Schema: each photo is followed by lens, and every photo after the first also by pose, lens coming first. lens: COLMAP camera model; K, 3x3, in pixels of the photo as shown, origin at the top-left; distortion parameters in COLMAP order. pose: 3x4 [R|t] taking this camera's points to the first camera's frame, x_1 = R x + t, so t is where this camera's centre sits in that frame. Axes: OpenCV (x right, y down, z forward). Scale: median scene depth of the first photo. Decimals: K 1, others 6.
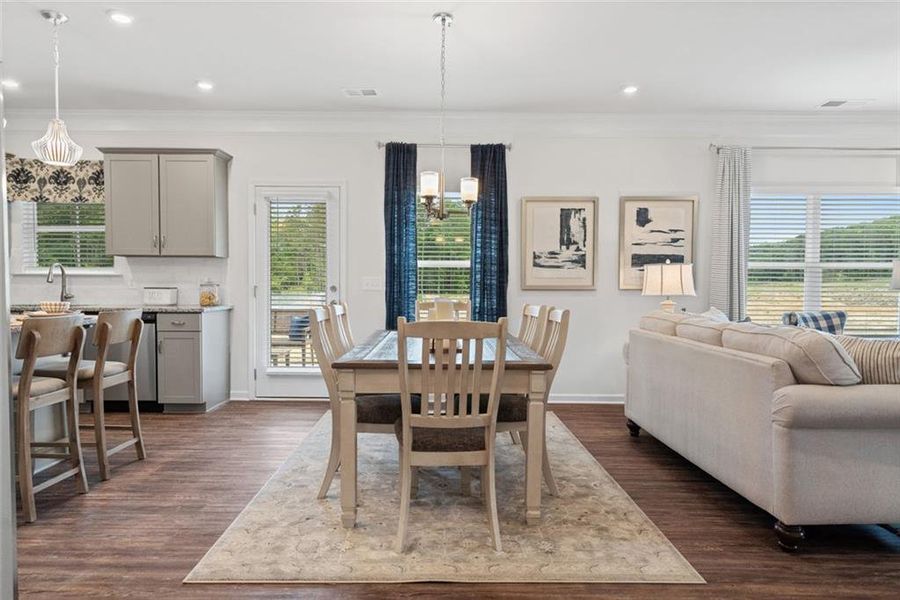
lens RADIAL K [[606.4, 0, 450.0], [0, 606.4, 300.0], [0, 0, 1]] dist [0.049344, 0.000728]
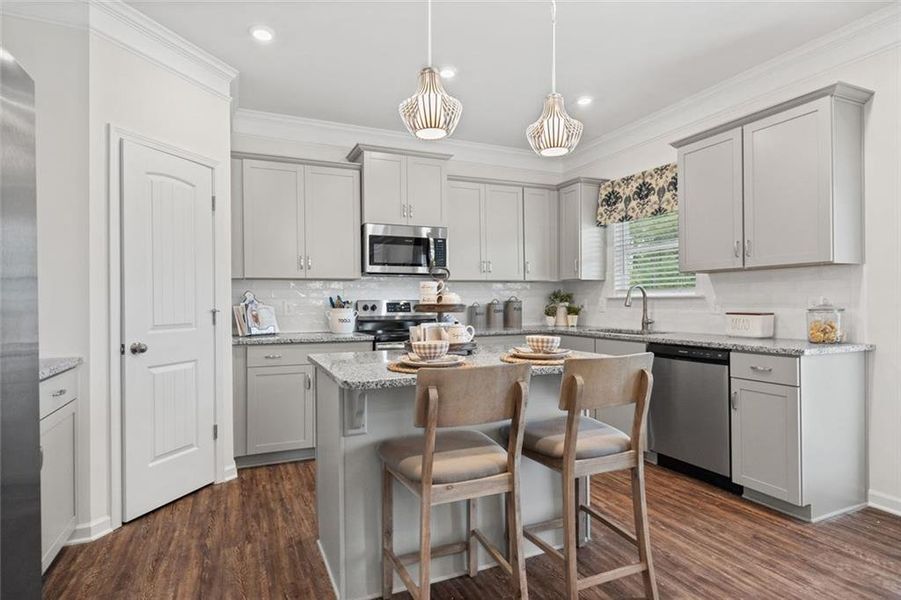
lens RADIAL K [[471.2, 0, 451.3], [0, 471.2, 302.2], [0, 0, 1]] dist [0.002604, 0.000072]
pose [[0.414501, -0.007950, -0.910014, -0.115440], [-0.013478, 0.999799, -0.014874, -0.020294], [0.909949, 0.018430, 0.414310, 0.461046]]
